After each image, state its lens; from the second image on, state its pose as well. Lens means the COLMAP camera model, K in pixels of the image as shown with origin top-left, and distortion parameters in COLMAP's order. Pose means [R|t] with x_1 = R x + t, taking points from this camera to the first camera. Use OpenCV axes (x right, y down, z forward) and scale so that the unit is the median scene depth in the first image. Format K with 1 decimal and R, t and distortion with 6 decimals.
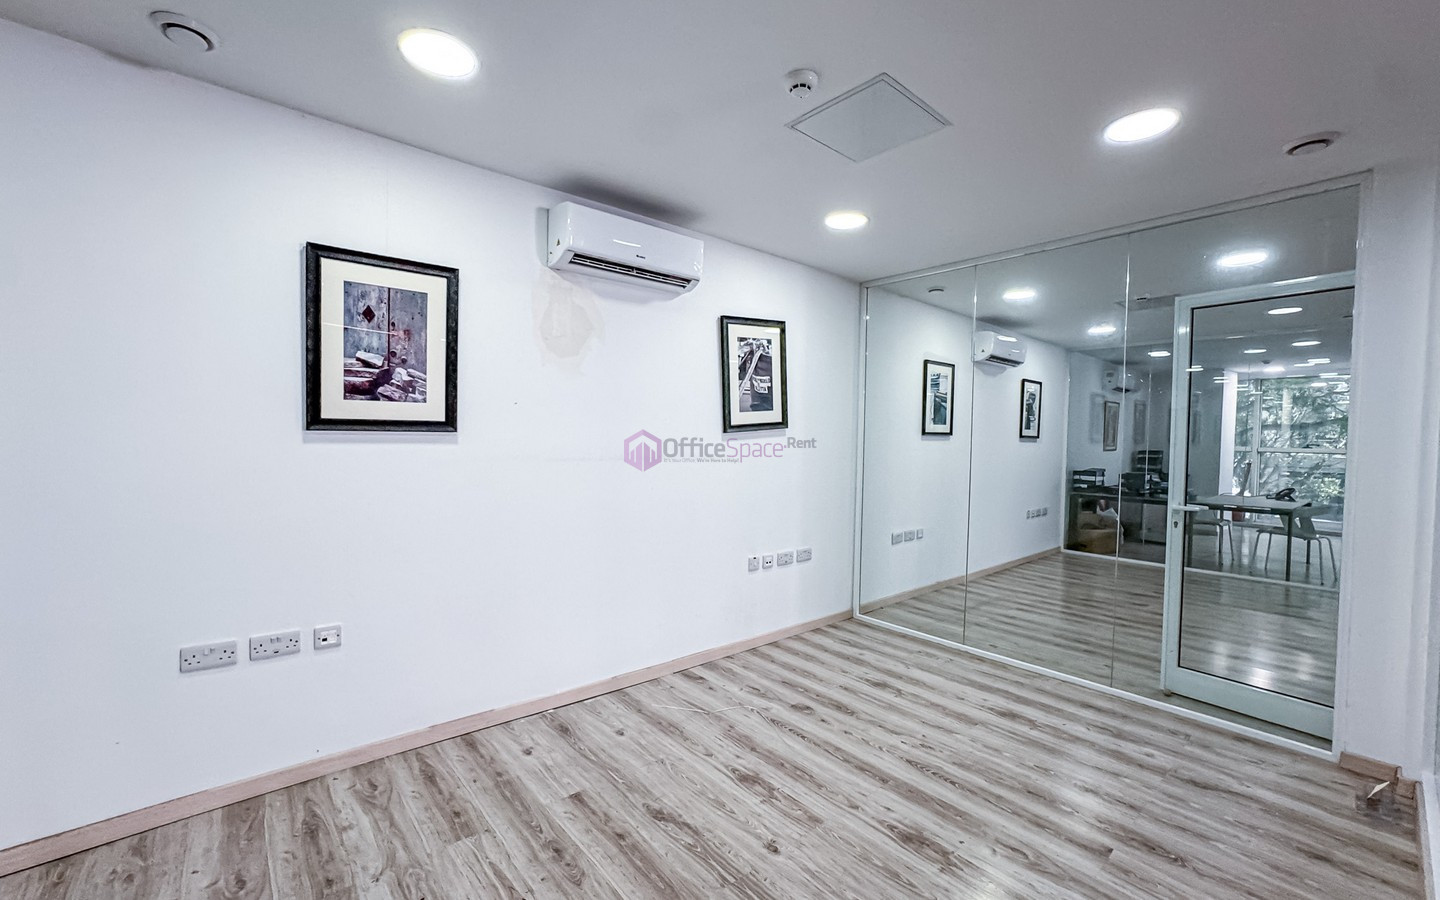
lens RADIAL K [[579.8, 0, 722.7], [0, 579.8, 454.1], [0, 0, 1]] dist [-0.037904, 0.016293]
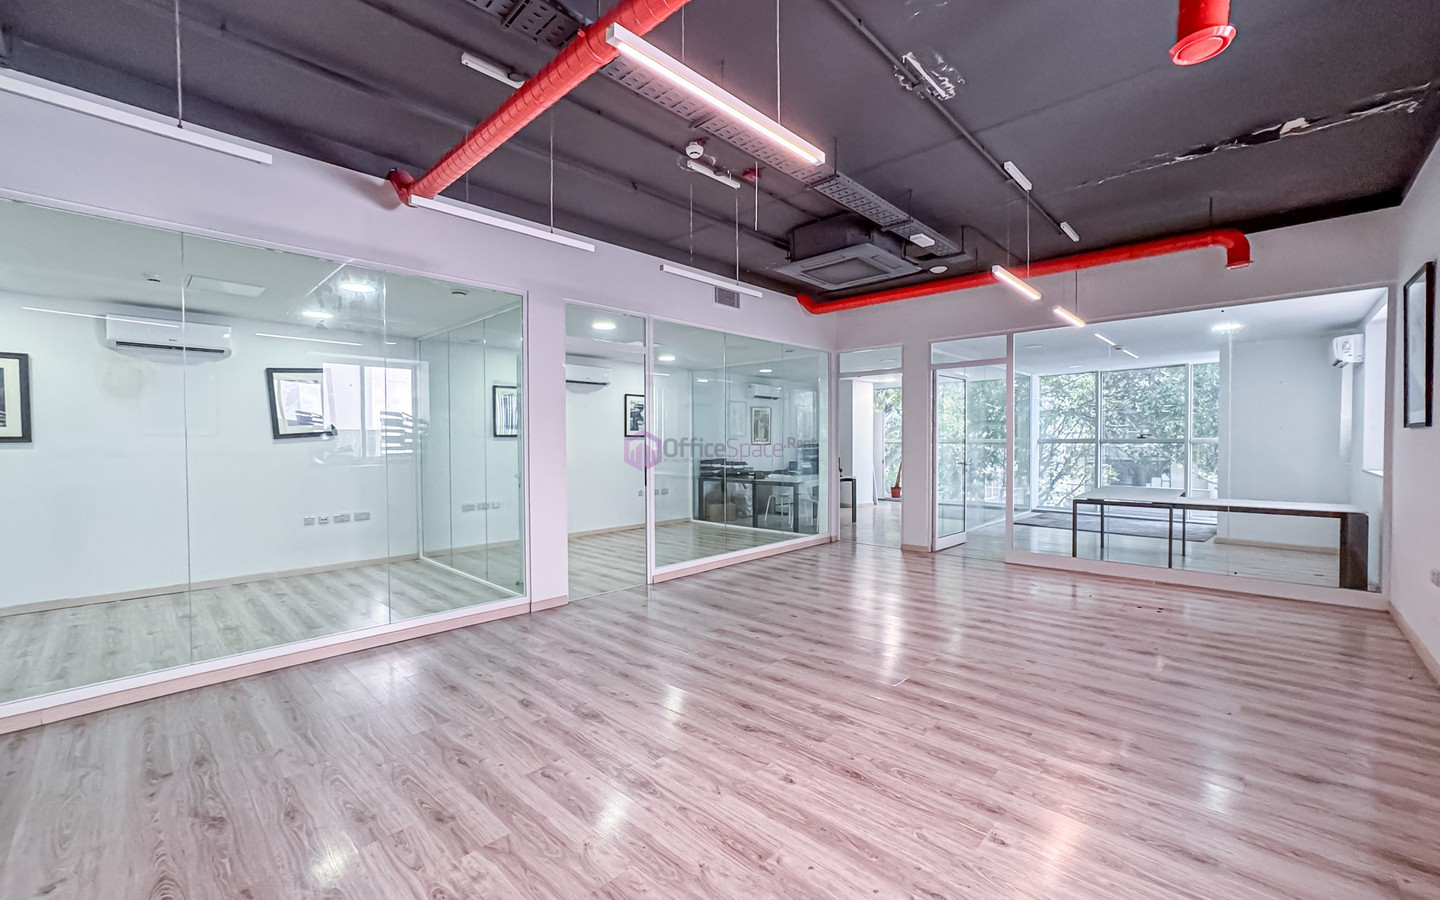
lens RADIAL K [[579.8, 0, 722.7], [0, 579.8, 454.1], [0, 0, 1]] dist [-0.037904, 0.016293]
pose [[0.994693, -0.024977, 0.099810, 0.805763], [0.025497, 0.999667, -0.003935, 0.031984], [-0.099678, 0.006459, 0.994999, -0.531719]]
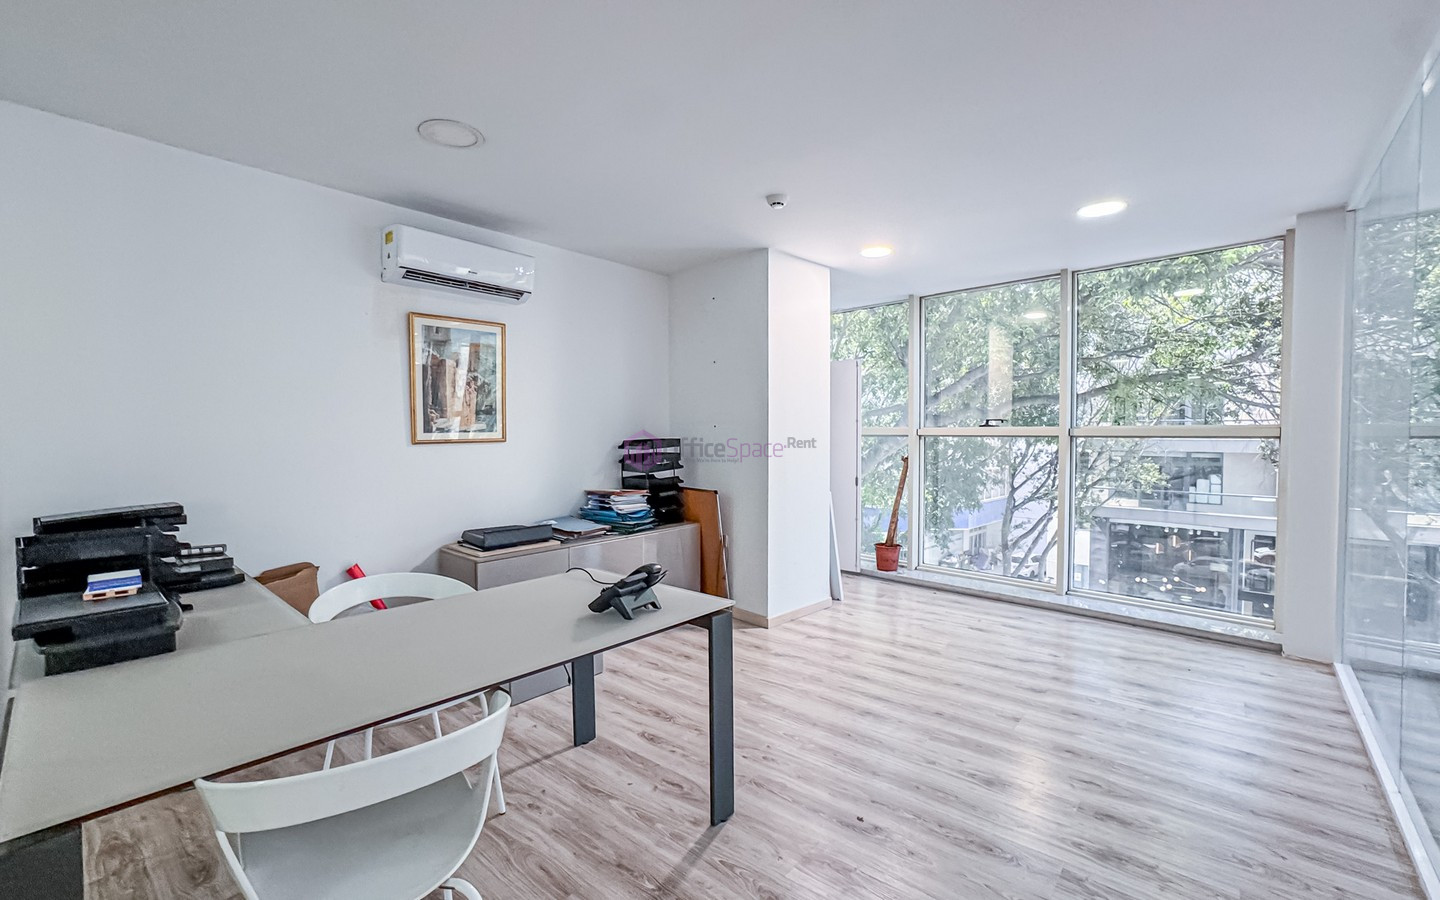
lens RADIAL K [[598.9, 0, 720.0], [0, 598.9, 450.0], [0, 0, 1]] dist [-0.025210, 0.000045]
pose [[0.989472, -0.027875, 0.142013, 1.415759], [0.027912, 0.999609, 0.001736, 0.005249], [-0.142006, 0.002246, 0.989863, 1.023775]]
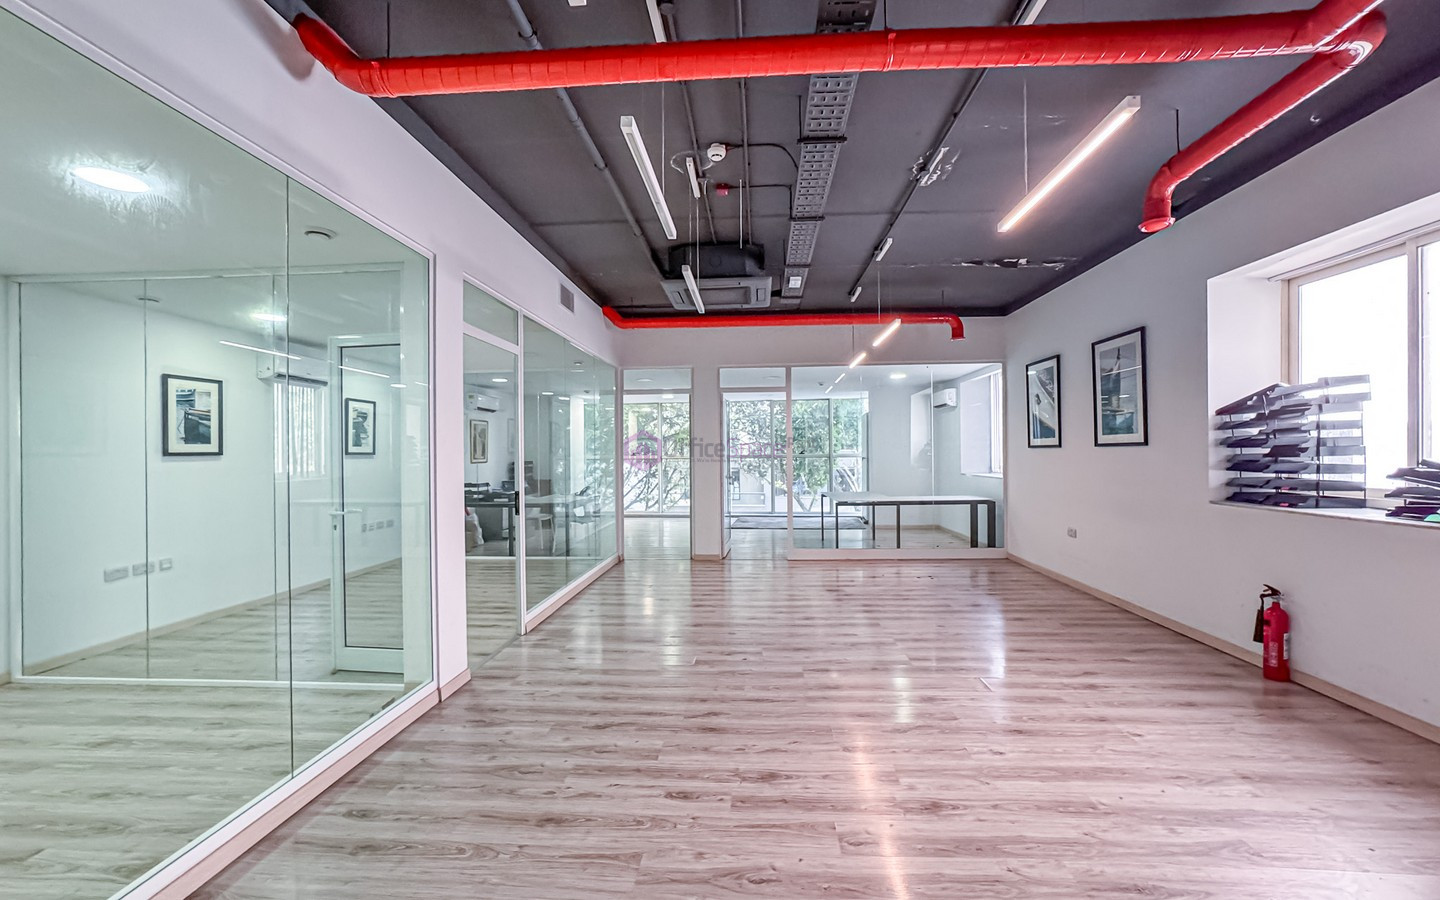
lens RADIAL K [[579.8, 0, 722.7], [0, 579.8, 454.1], [0, 0, 1]] dist [-0.037904, 0.016293]
pose [[0.702460, -0.025314, 0.711273, 0.343943], [0.042741, 0.999064, -0.006656, 0.008306], [-0.710439, 0.035076, 0.702884, -0.275226]]
